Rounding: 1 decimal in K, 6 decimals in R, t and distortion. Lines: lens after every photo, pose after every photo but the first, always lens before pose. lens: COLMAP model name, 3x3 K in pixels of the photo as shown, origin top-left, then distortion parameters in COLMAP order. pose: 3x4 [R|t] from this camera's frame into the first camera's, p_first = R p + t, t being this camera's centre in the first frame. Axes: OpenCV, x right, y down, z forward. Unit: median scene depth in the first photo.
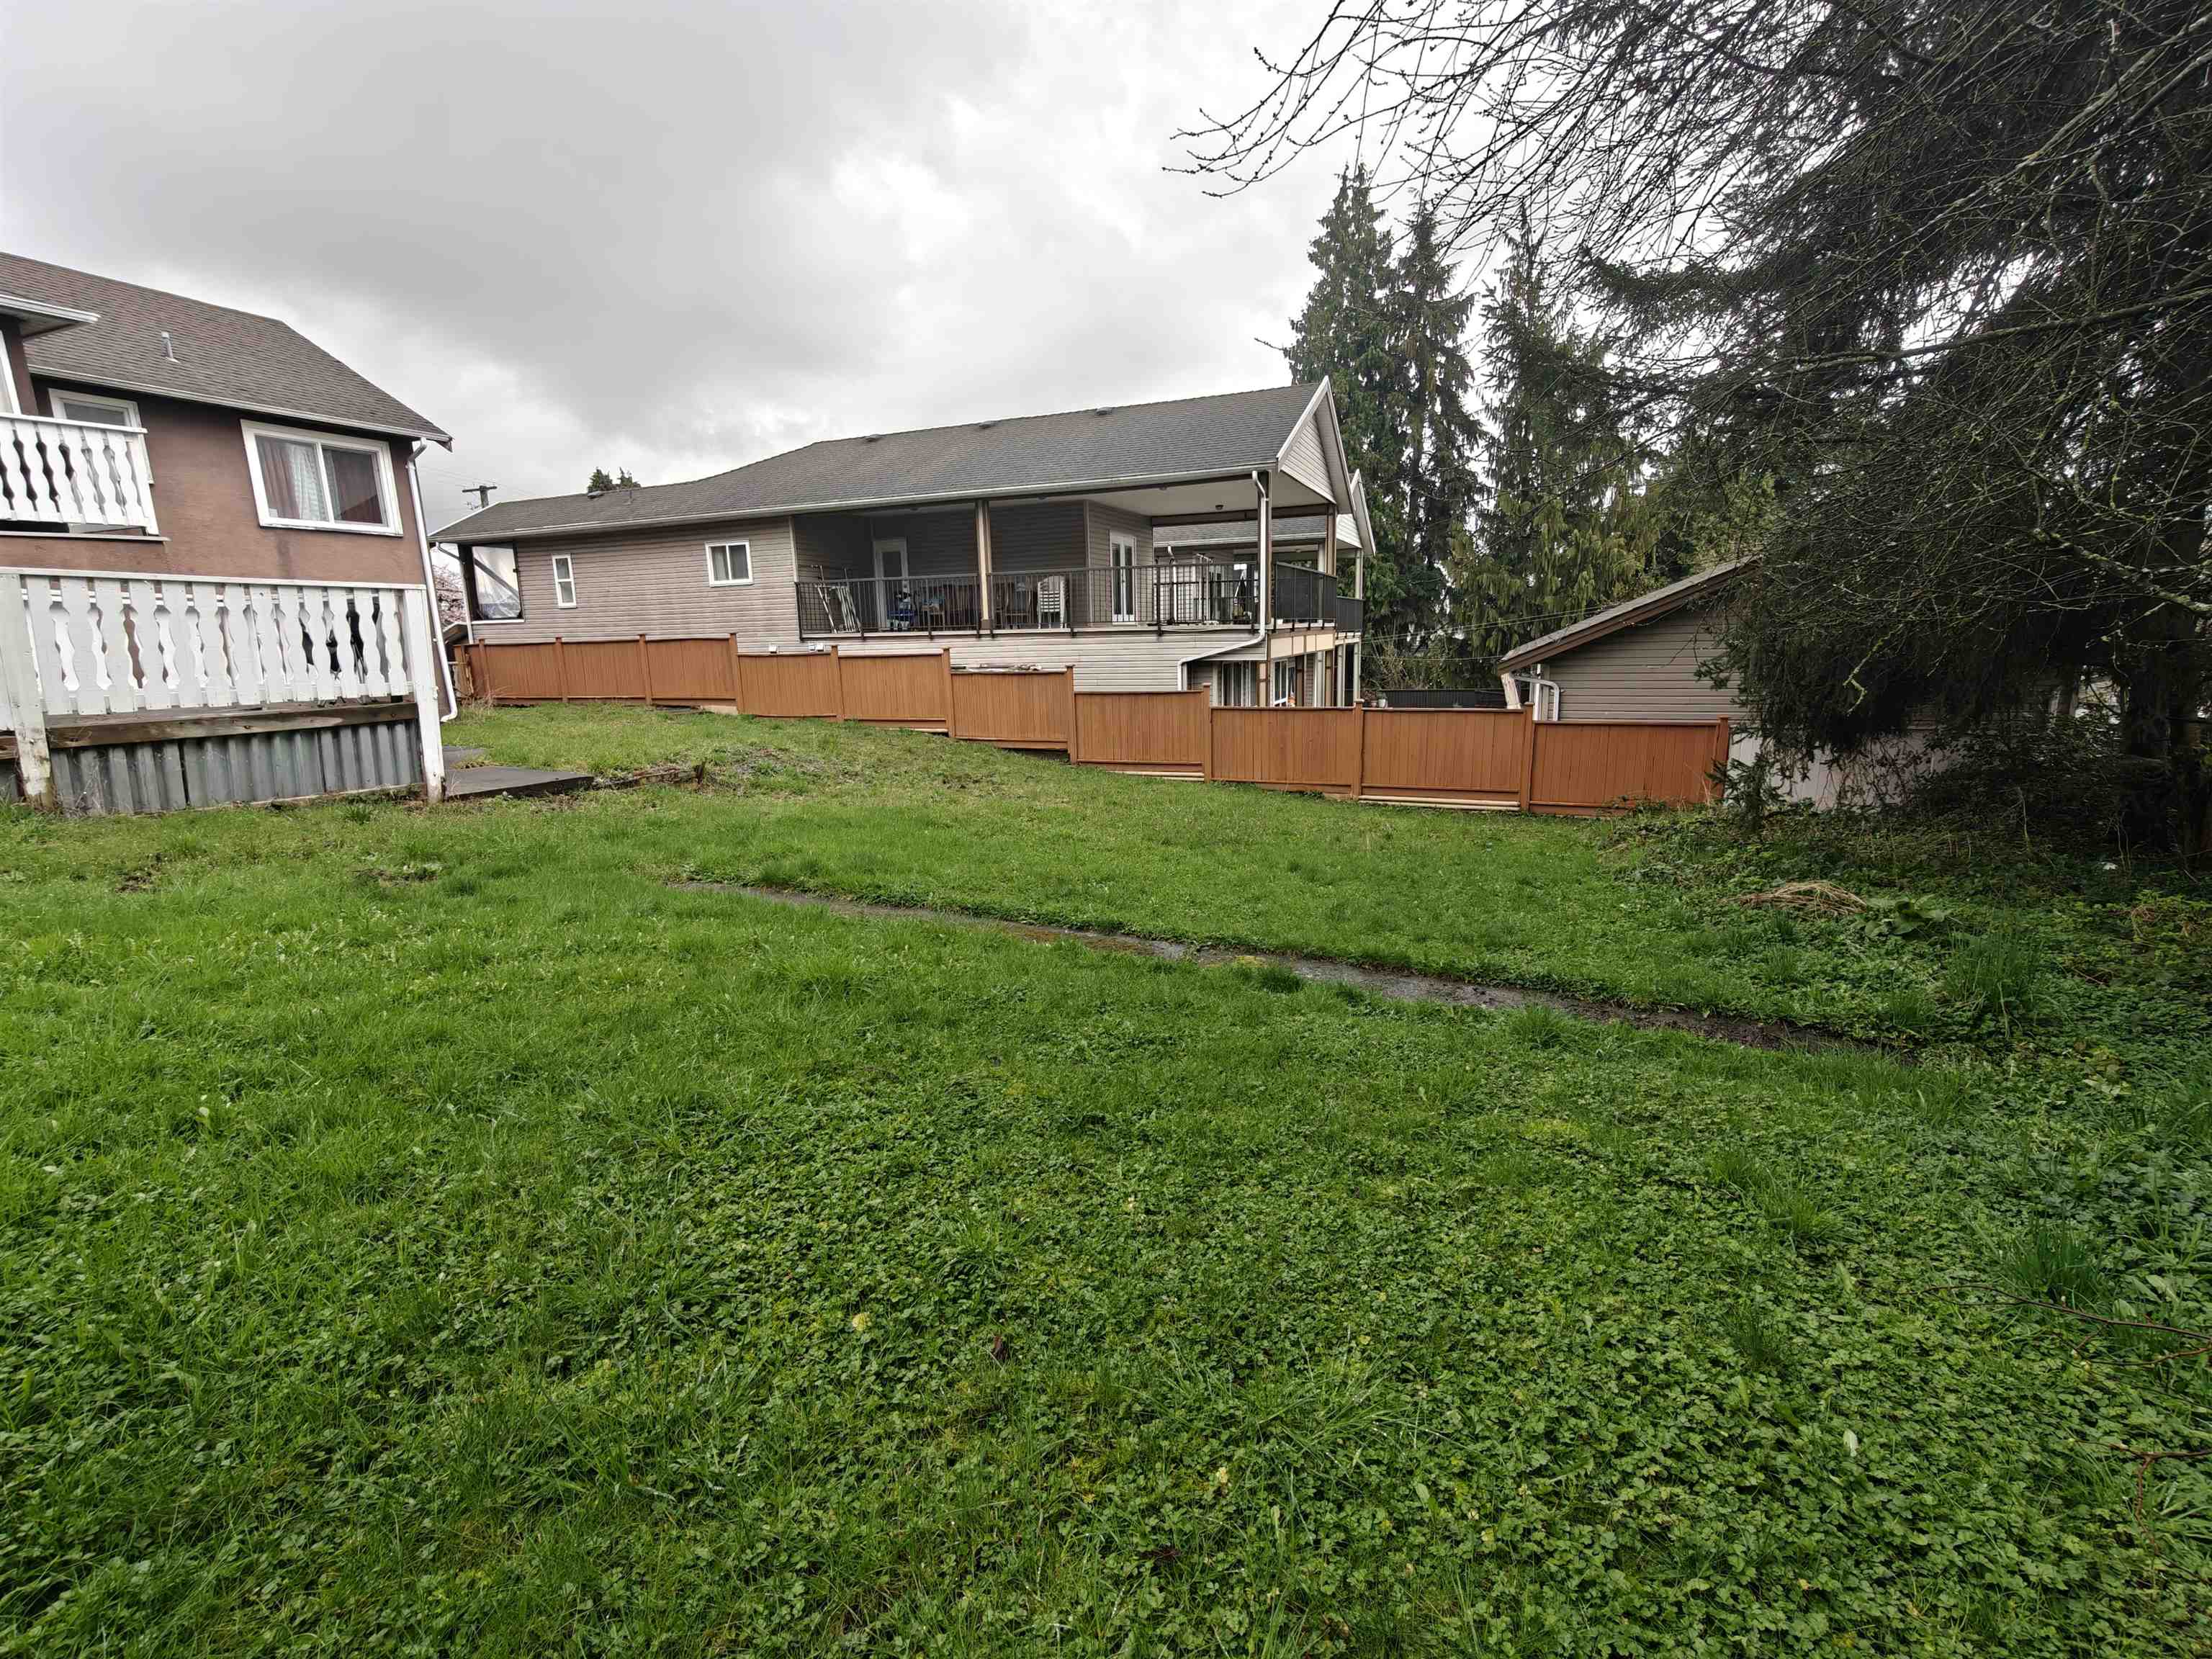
lens RADIAL K [[989.9, 0, 1106.0], [0, 989.9, 829.5], [0, 0, 1]] dist [0.004609, 0.000030]
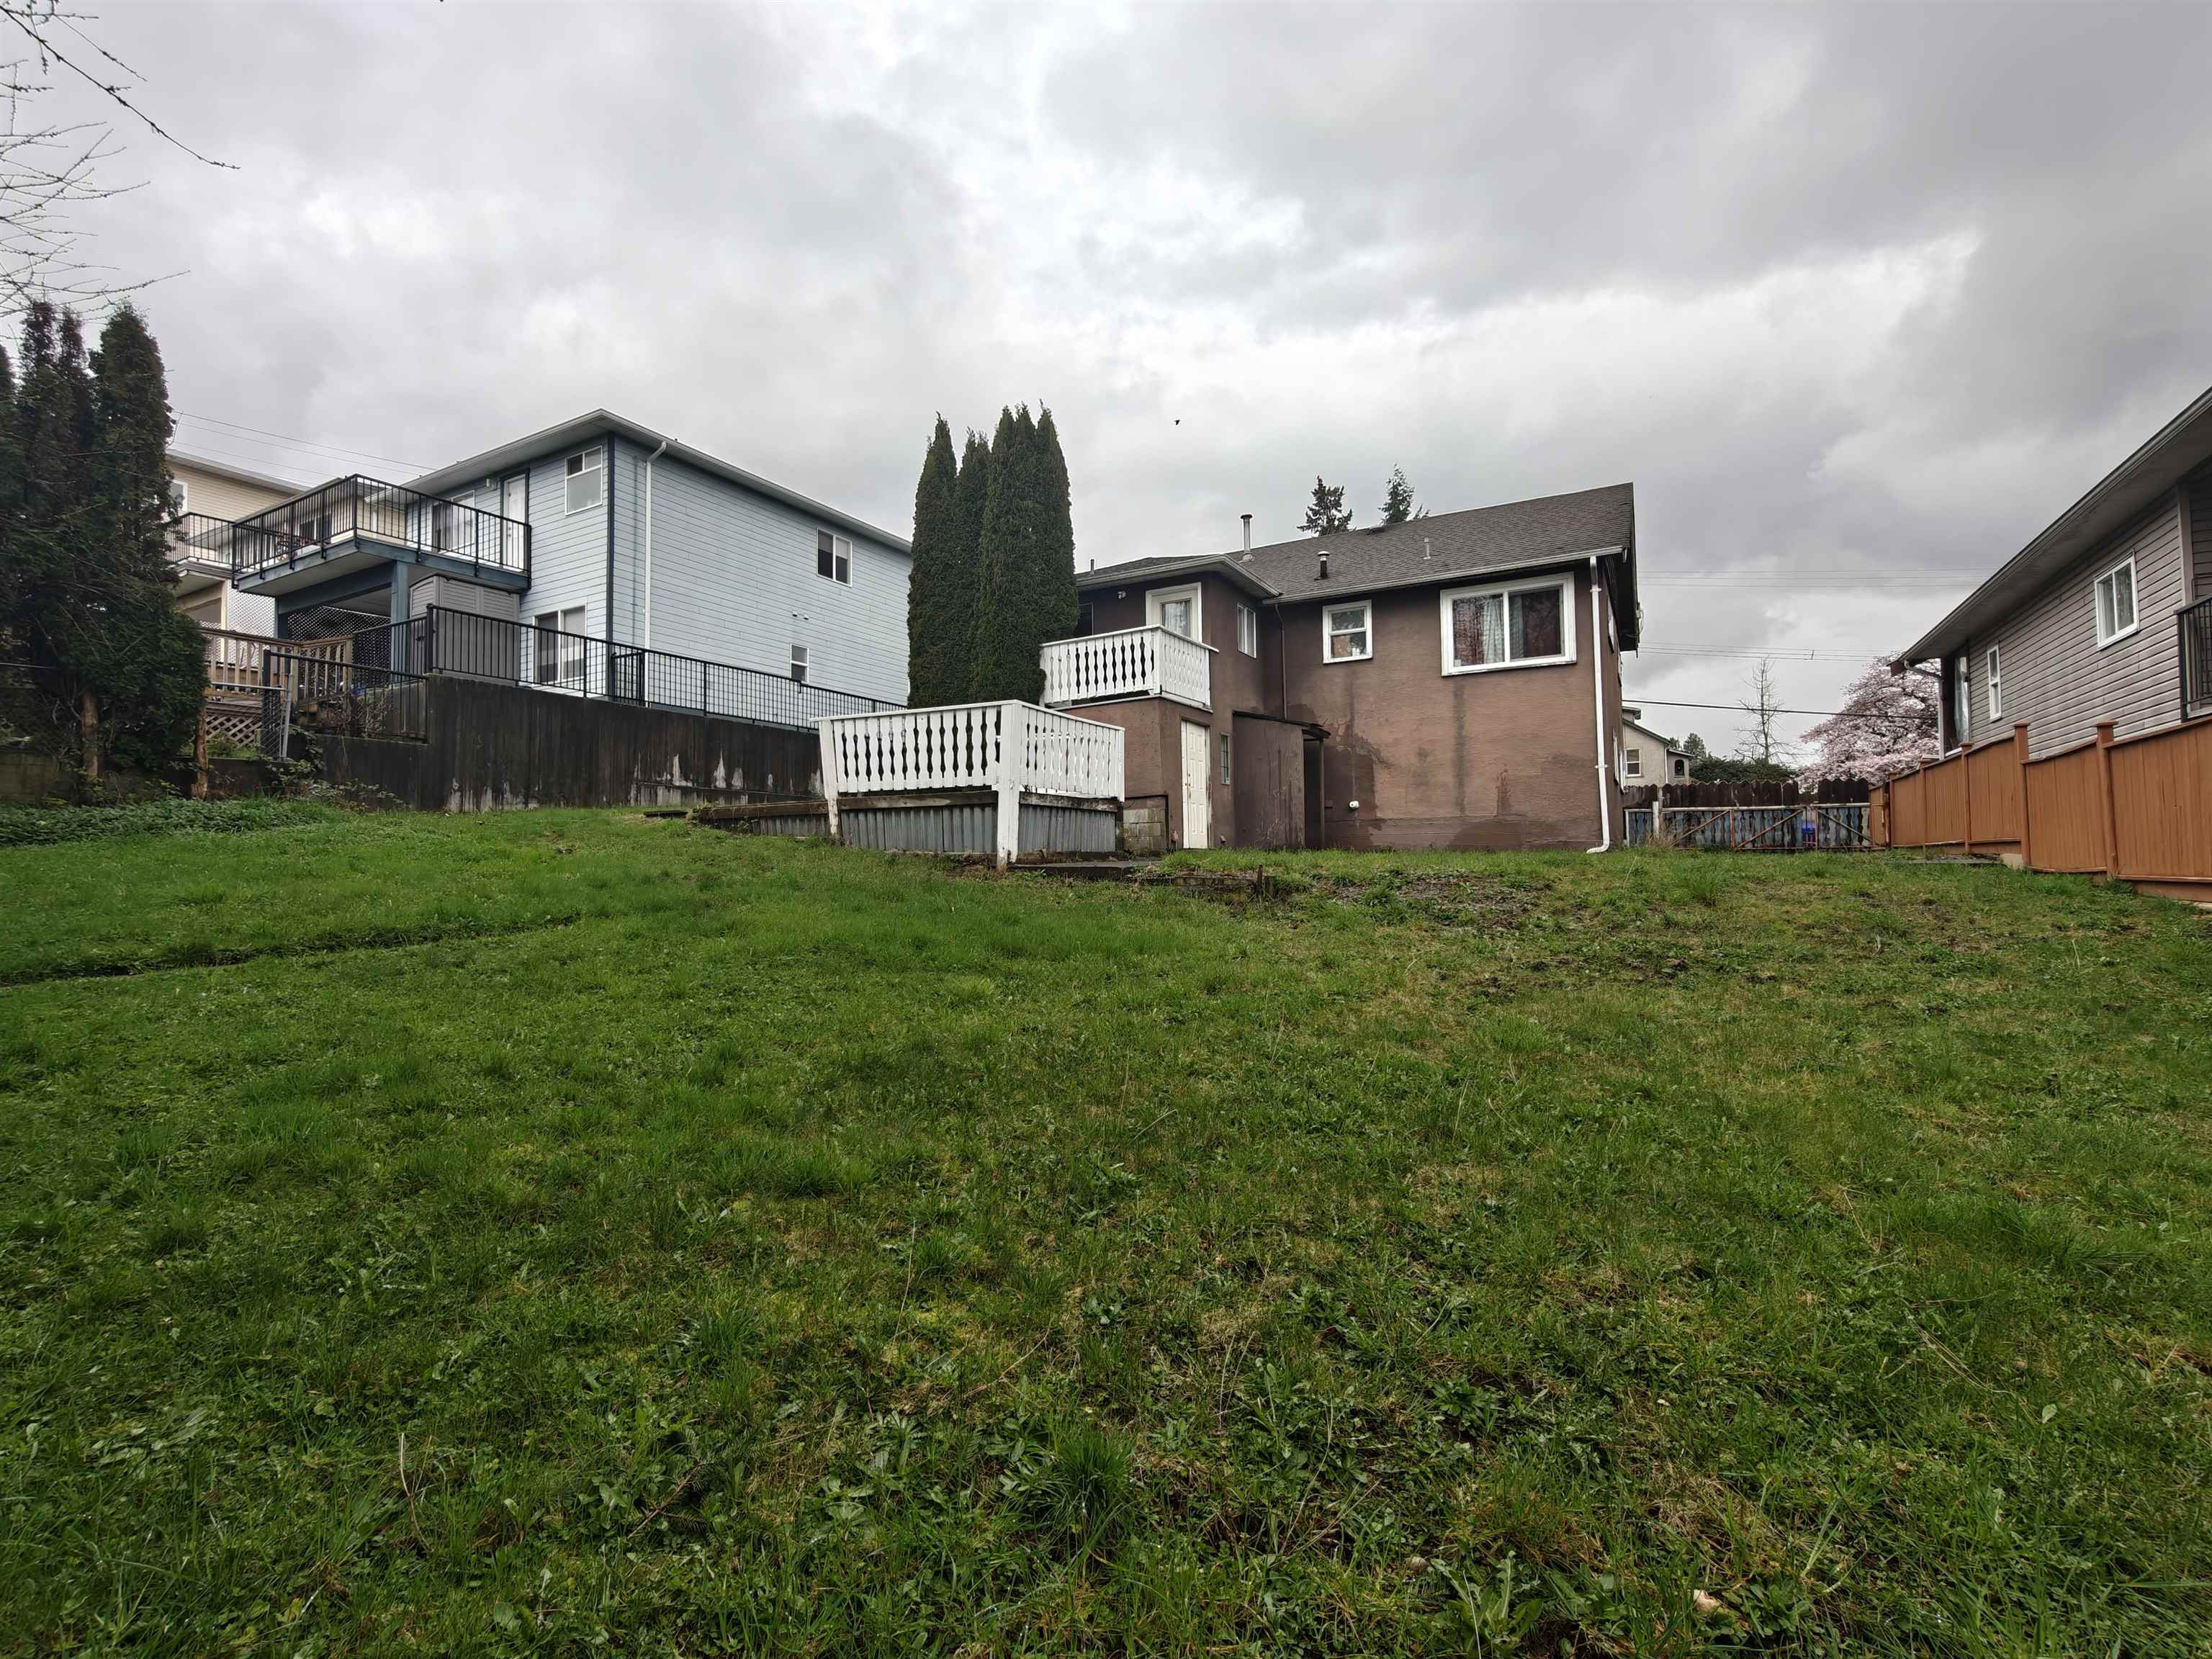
lens RADIAL K [[991.7, 0, 1106.0], [0, 991.7, 829.5], [0, 0, 1]] dist [0.000028, 0.000456]
pose [[-0.122979, -0.011557, -0.992342, 0.693600], [-0.181015, 0.983419, 0.010980, -0.144721], [0.975761, 0.180979, -0.123032, 1.607285]]
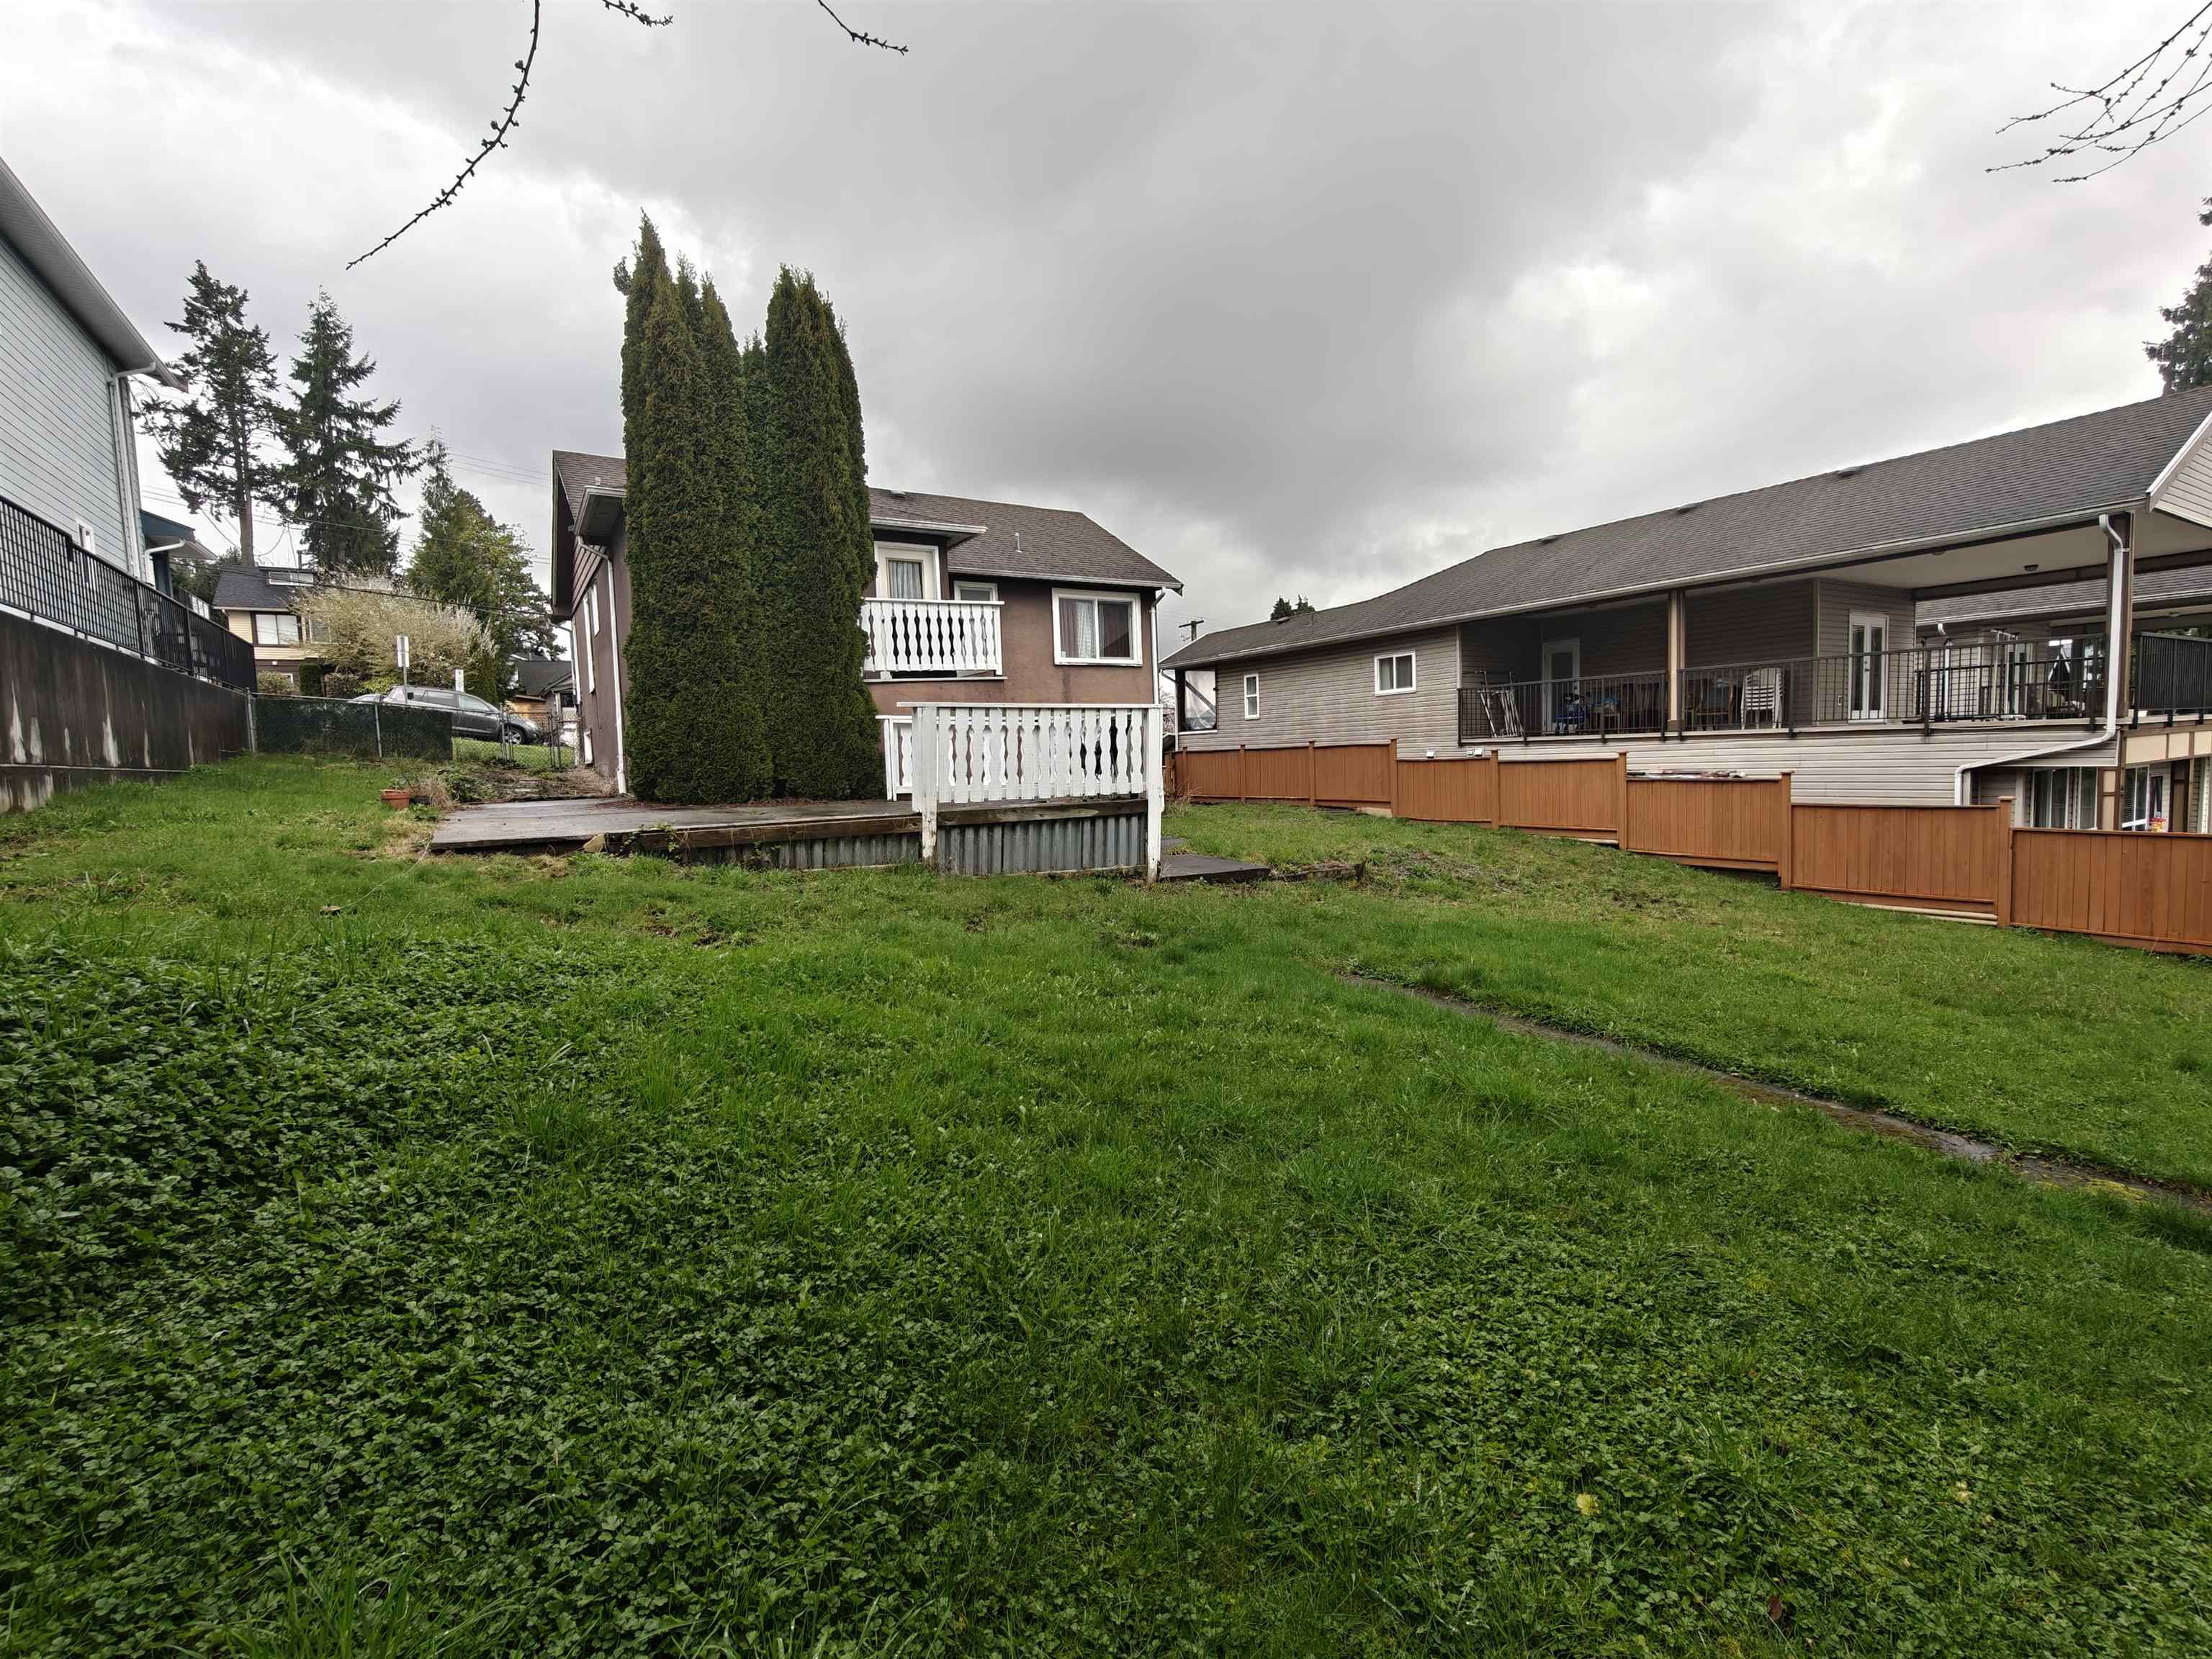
lens RADIAL K [[991.7, 0, 1106.0], [0, 991.7, 829.5], [0, 0, 1]] dist [0.000028, 0.000456]
pose [[0.811225, 0.040248, -0.583348, -0.030677], [-0.100661, 0.992347, -0.071516, 0.001112], [0.576005, 0.116736, 0.809068, -0.011192]]
